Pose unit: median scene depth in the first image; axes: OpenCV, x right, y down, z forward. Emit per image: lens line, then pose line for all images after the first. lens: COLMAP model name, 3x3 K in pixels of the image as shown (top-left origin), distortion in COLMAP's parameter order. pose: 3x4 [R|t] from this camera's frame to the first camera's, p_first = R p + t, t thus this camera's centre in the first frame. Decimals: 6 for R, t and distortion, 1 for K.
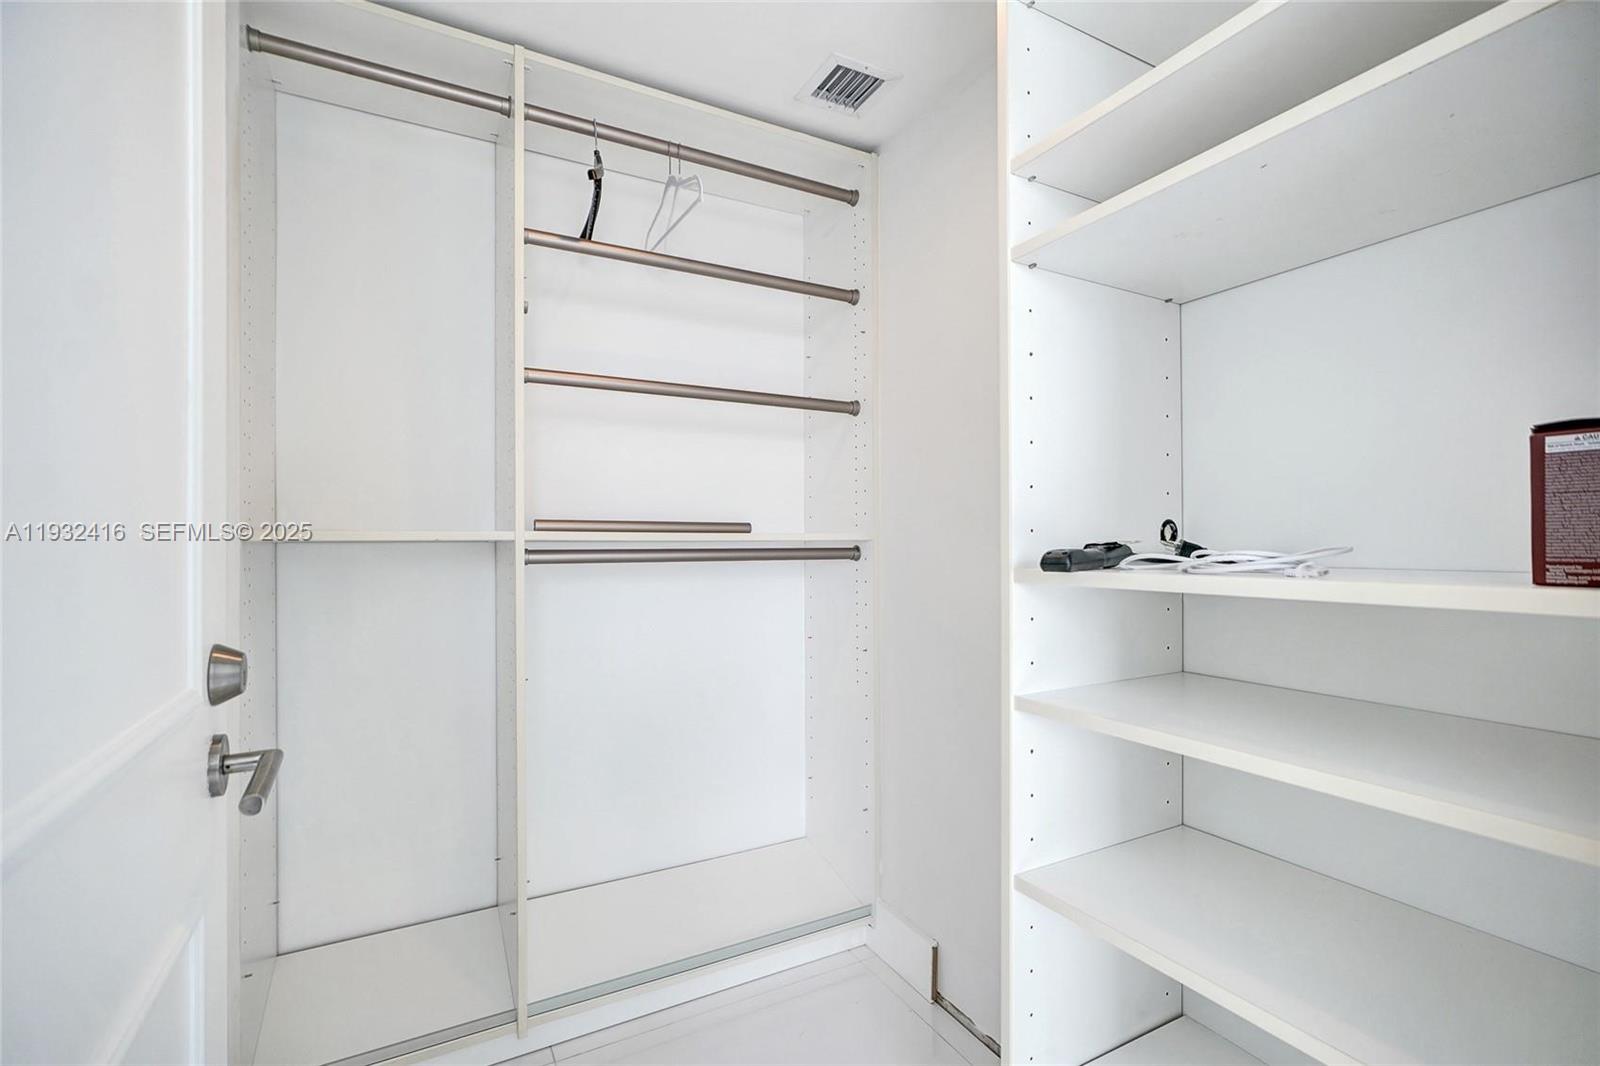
lens RADIAL K [[712.1, 0, 798.6], [0, 712.1, 541.2], [0, 0, 1]] dist [-0.012414, 0.005534]
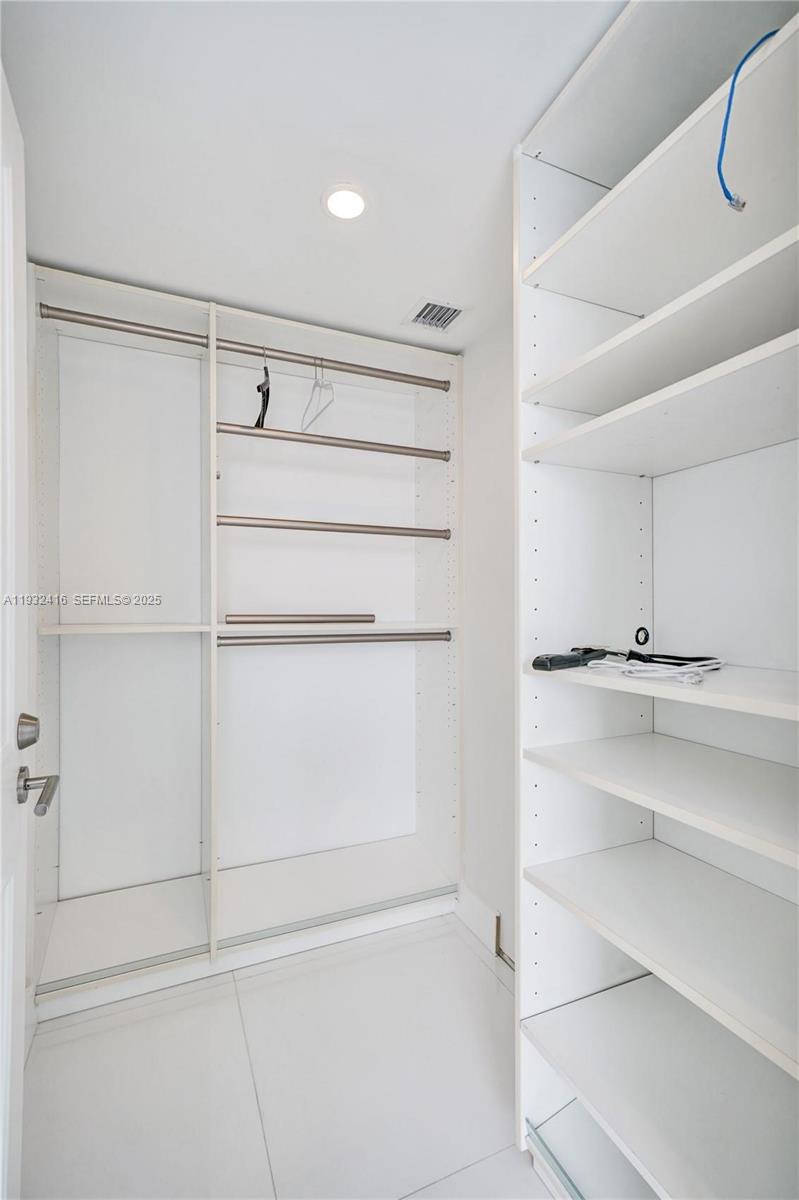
lens RADIAL K [[541.2, 0, 398.3], [0, 541.2, 606.2], [0, 0, 1]] dist [0.001931, 0.006010]
pose [[0.996638, 0.002998, -0.081871, 0.088667], [-0.002798, 0.999993, 0.002549, -0.057197], [0.081878, -0.002311, 0.996640, -0.108377]]
